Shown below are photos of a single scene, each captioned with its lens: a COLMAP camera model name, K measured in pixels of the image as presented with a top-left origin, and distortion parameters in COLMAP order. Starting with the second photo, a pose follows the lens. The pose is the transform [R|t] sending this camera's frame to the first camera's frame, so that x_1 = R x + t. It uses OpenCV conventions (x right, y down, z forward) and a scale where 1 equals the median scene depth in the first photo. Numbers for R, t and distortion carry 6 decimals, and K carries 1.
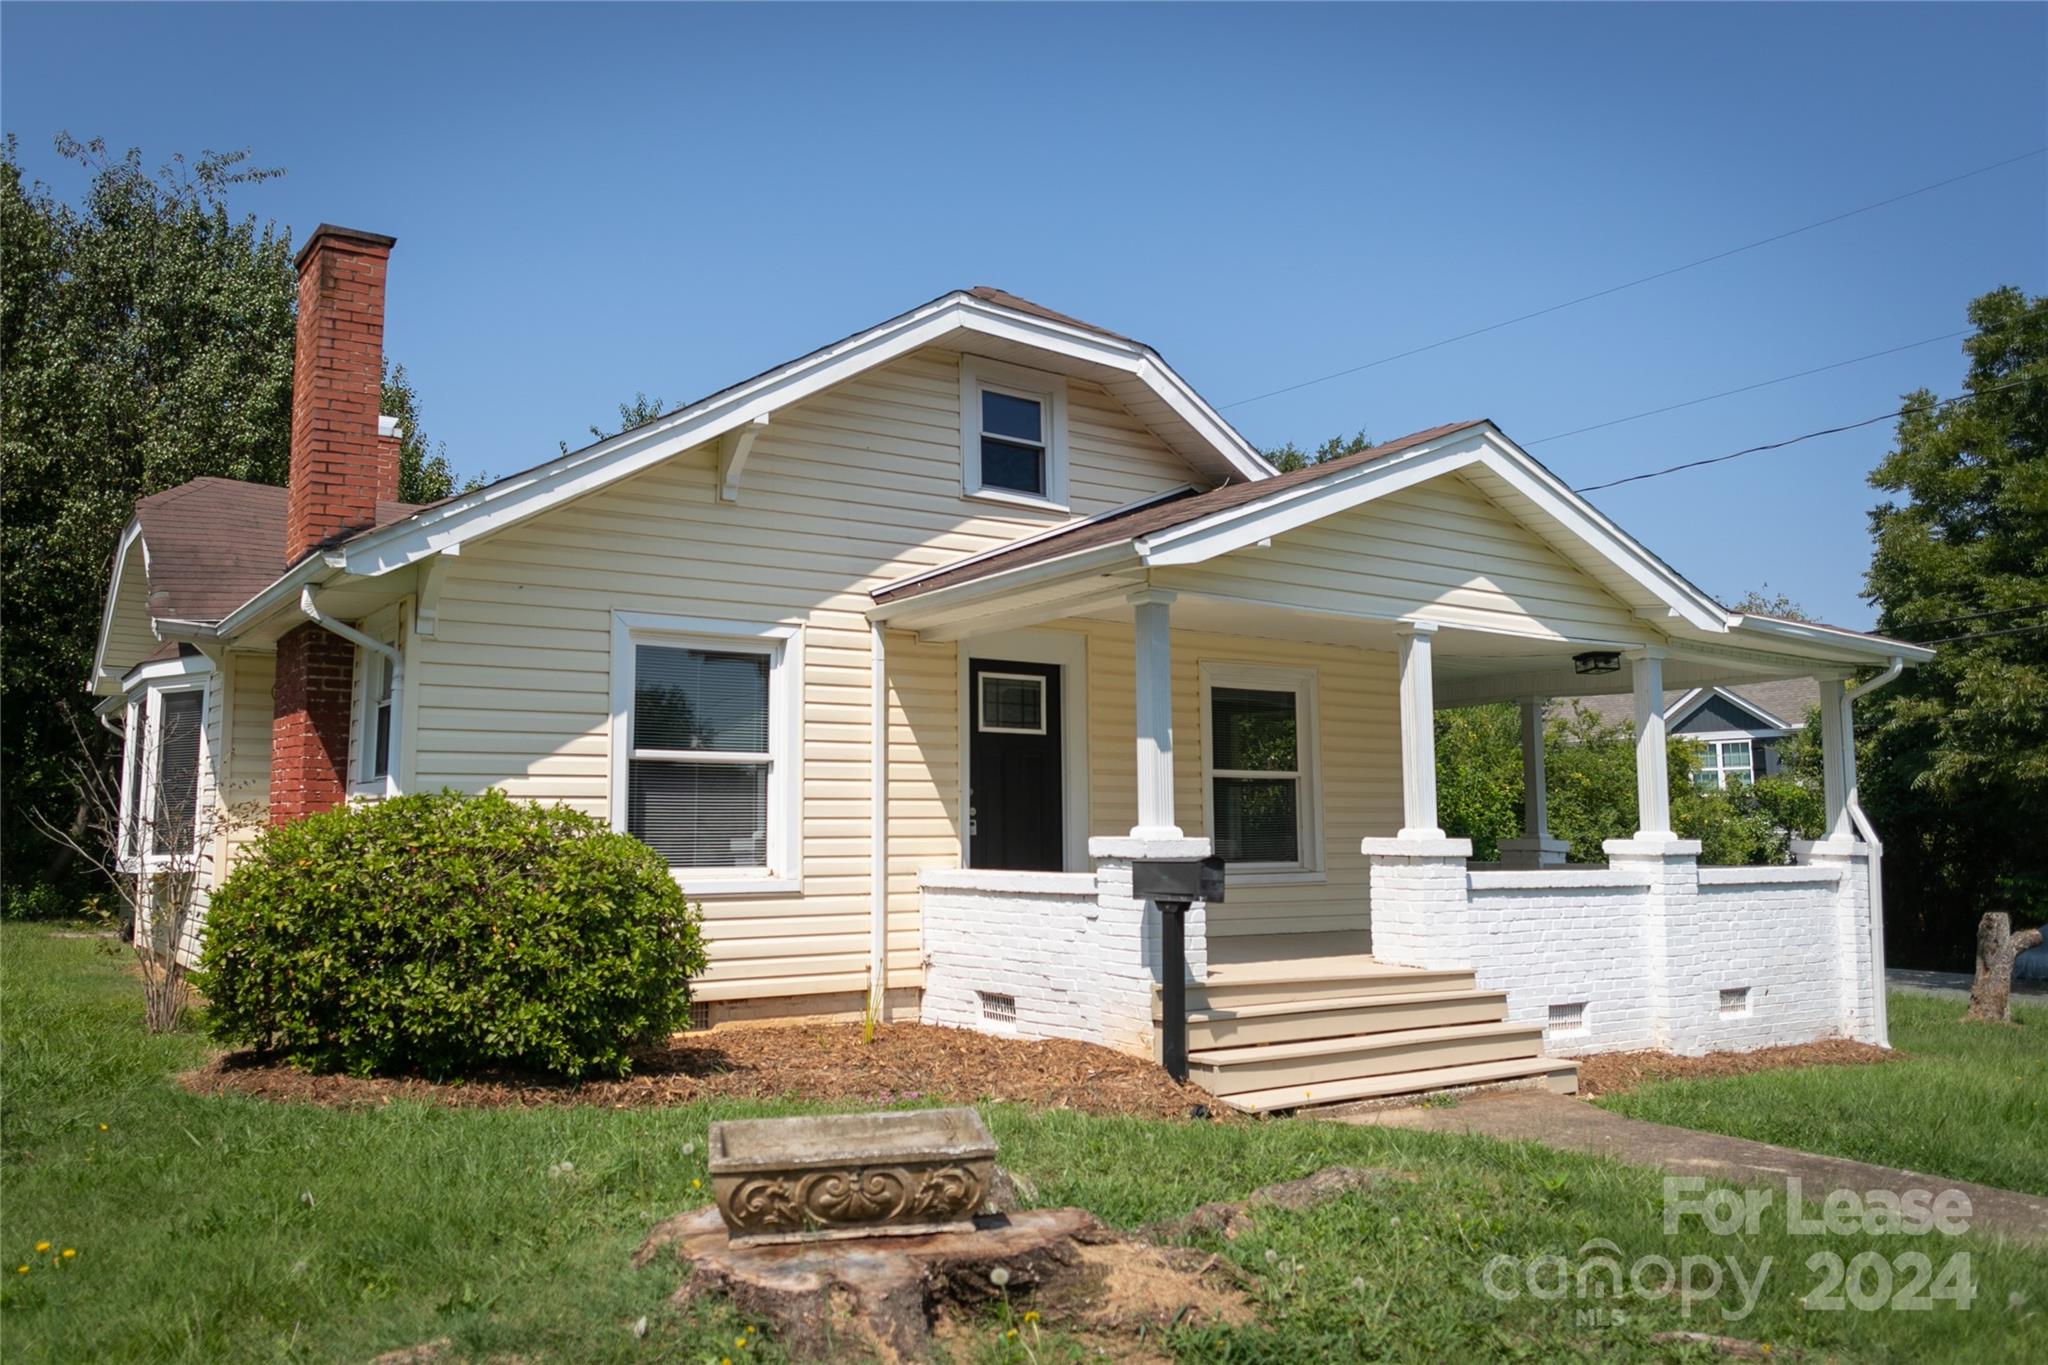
lens RADIAL K [[1516.5, 0, 1024.0], [0, 1516.5, 682.5], [0, 0, 1]] dist [0.003797, 0.002076]
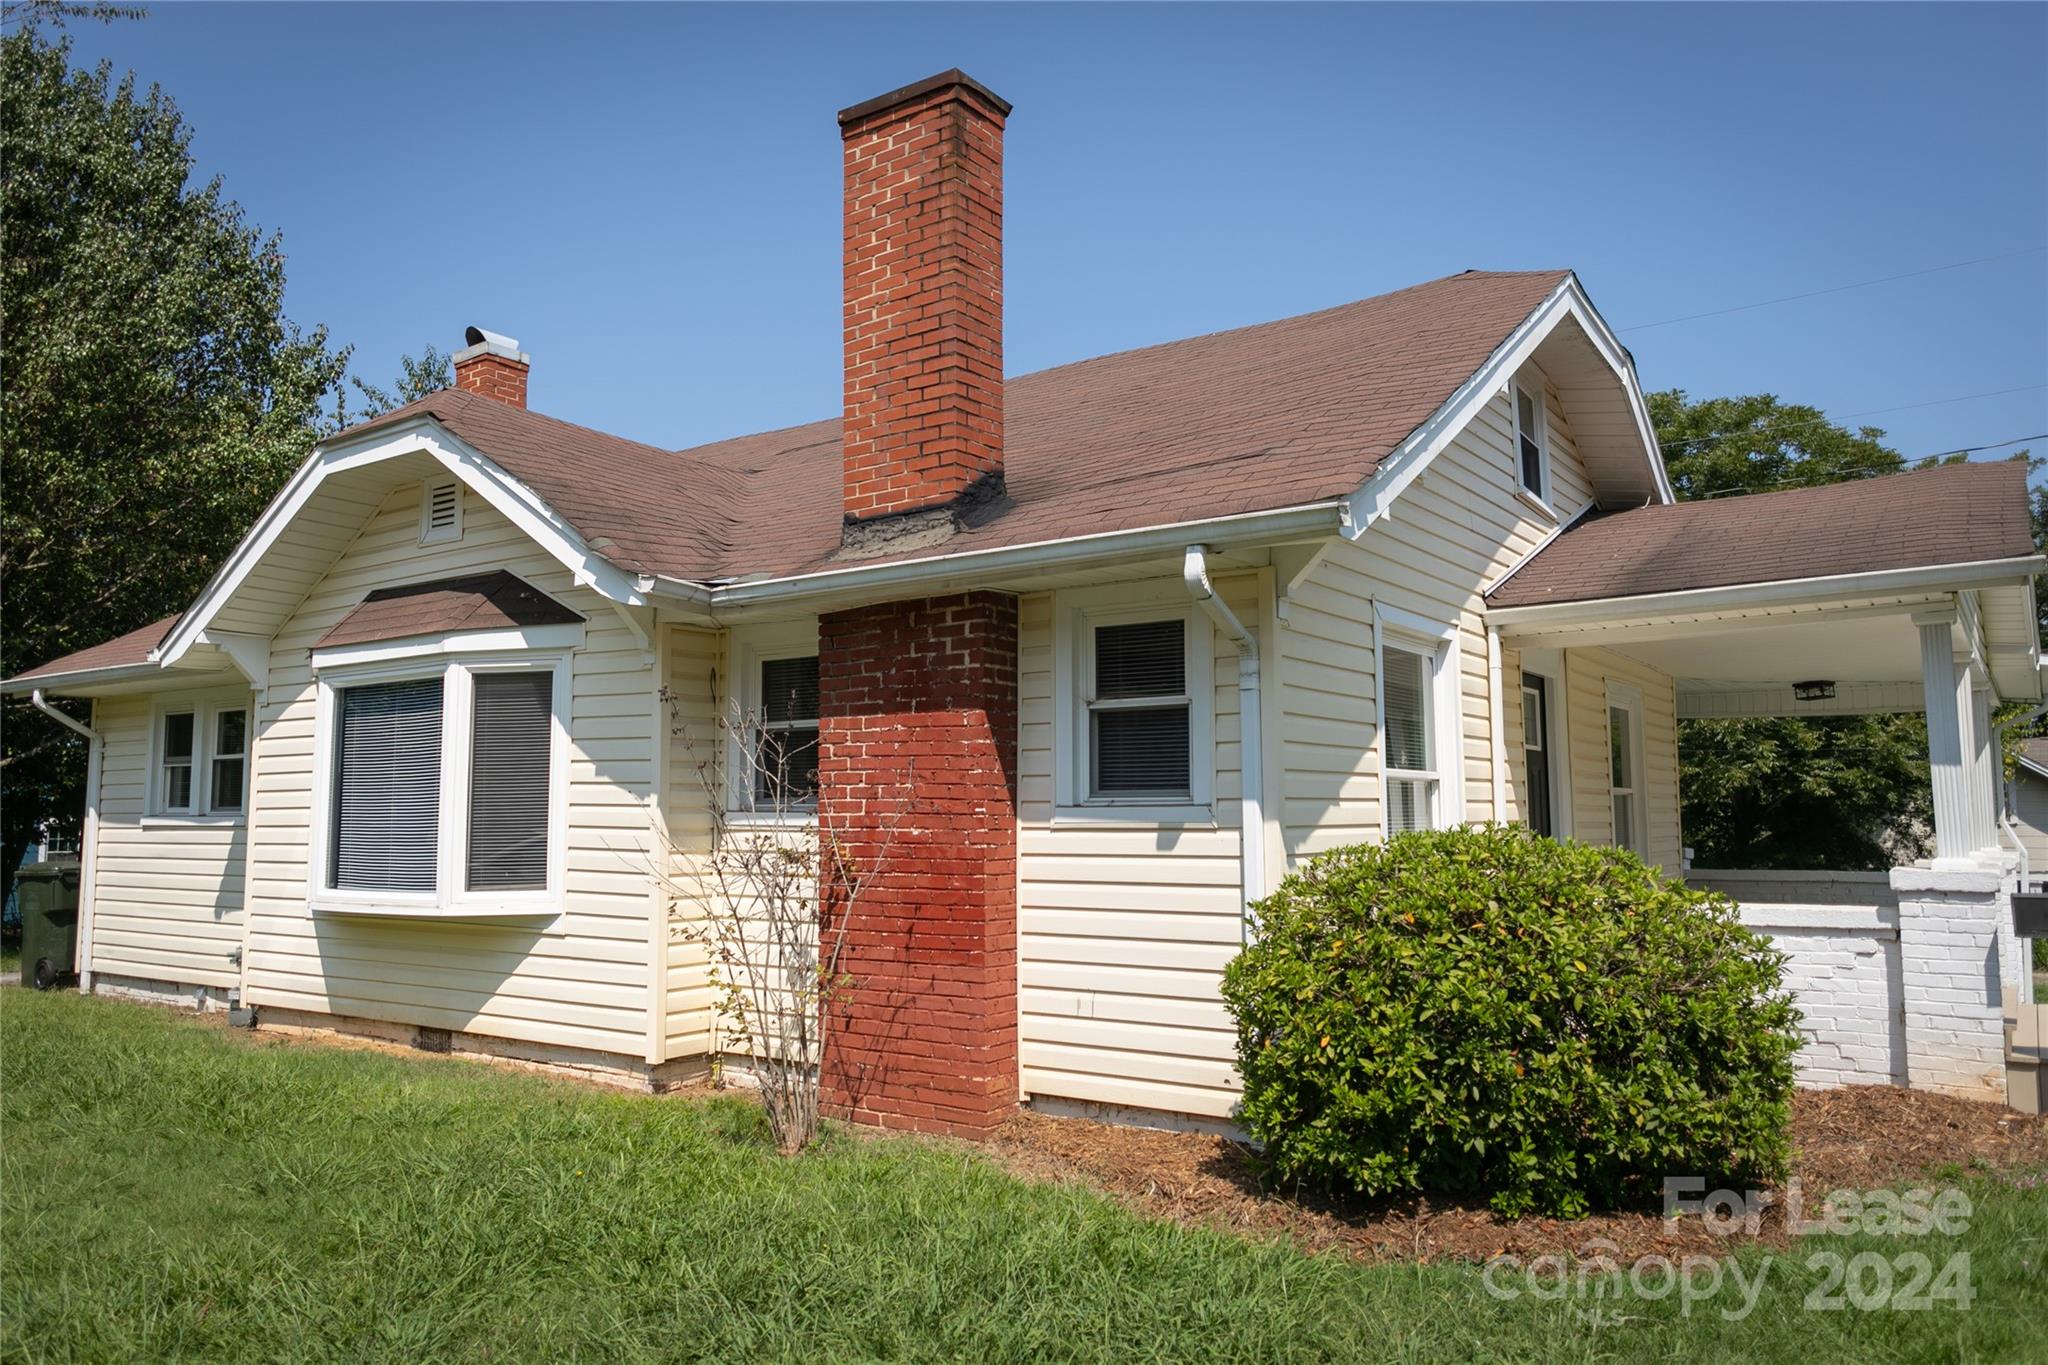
lens RADIAL K [[1377.4, 0, 1023.9], [0, 1377.4, 718.6], [0, 0, 1]] dist [0.002192, 0.000748]
pose [[0.940605, 0.024811, 0.338595, -0.654648], [-0.034042, 0.999192, 0.021349, 0.007128], [-0.337792, -0.031608, 0.940690, 0.328871]]
